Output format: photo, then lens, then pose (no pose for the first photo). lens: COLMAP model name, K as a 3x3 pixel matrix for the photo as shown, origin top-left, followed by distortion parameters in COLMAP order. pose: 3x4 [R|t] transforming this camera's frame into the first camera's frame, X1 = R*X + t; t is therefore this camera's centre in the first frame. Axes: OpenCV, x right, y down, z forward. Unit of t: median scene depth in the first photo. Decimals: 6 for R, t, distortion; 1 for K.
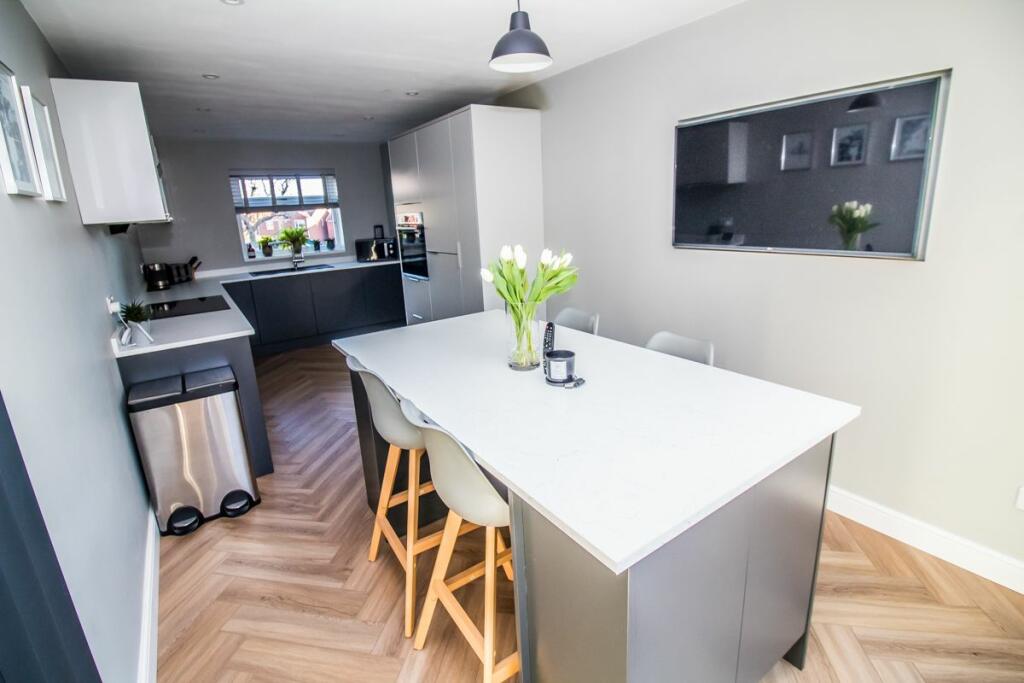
lens RADIAL K [[472.0, 0, 510.2], [0, 472.0, 337.5], [0, 0, 1]] dist [-0.000134, -0.000153]
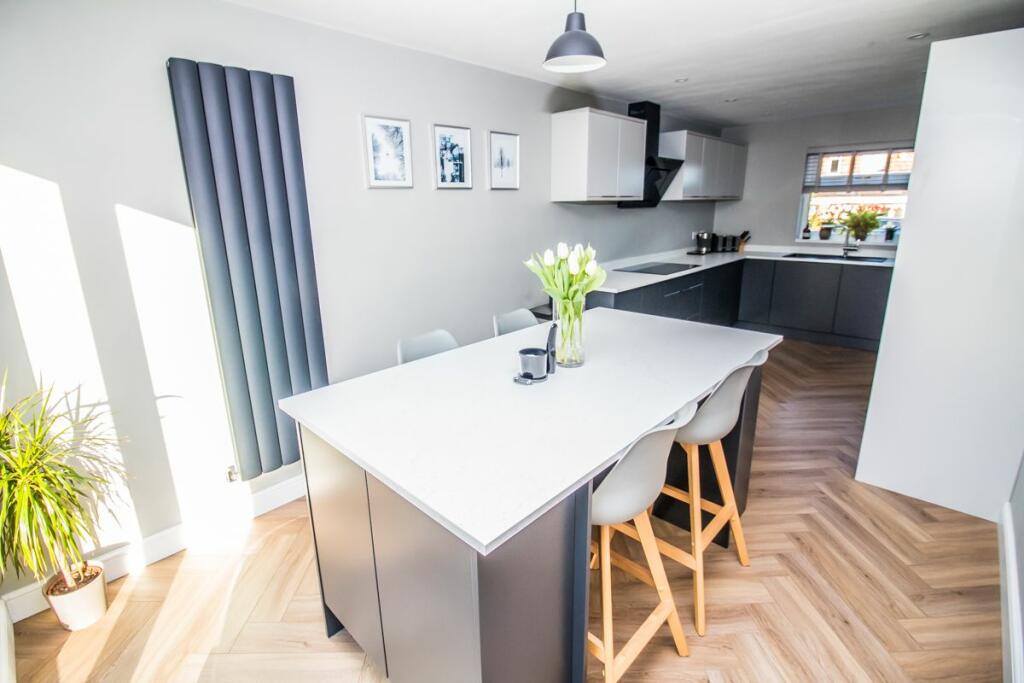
lens RADIAL K [[491.6, 0, 511.6], [0, 491.6, 329.4], [0, 0, 1]] dist [0.000441, -0.000111]
pose [[0.217090, 0.289466, -0.932245, 0.320227], [-0.260030, 0.937662, 0.230596, -0.072532], [0.940881, 0.192351, 0.278827, 0.195272]]
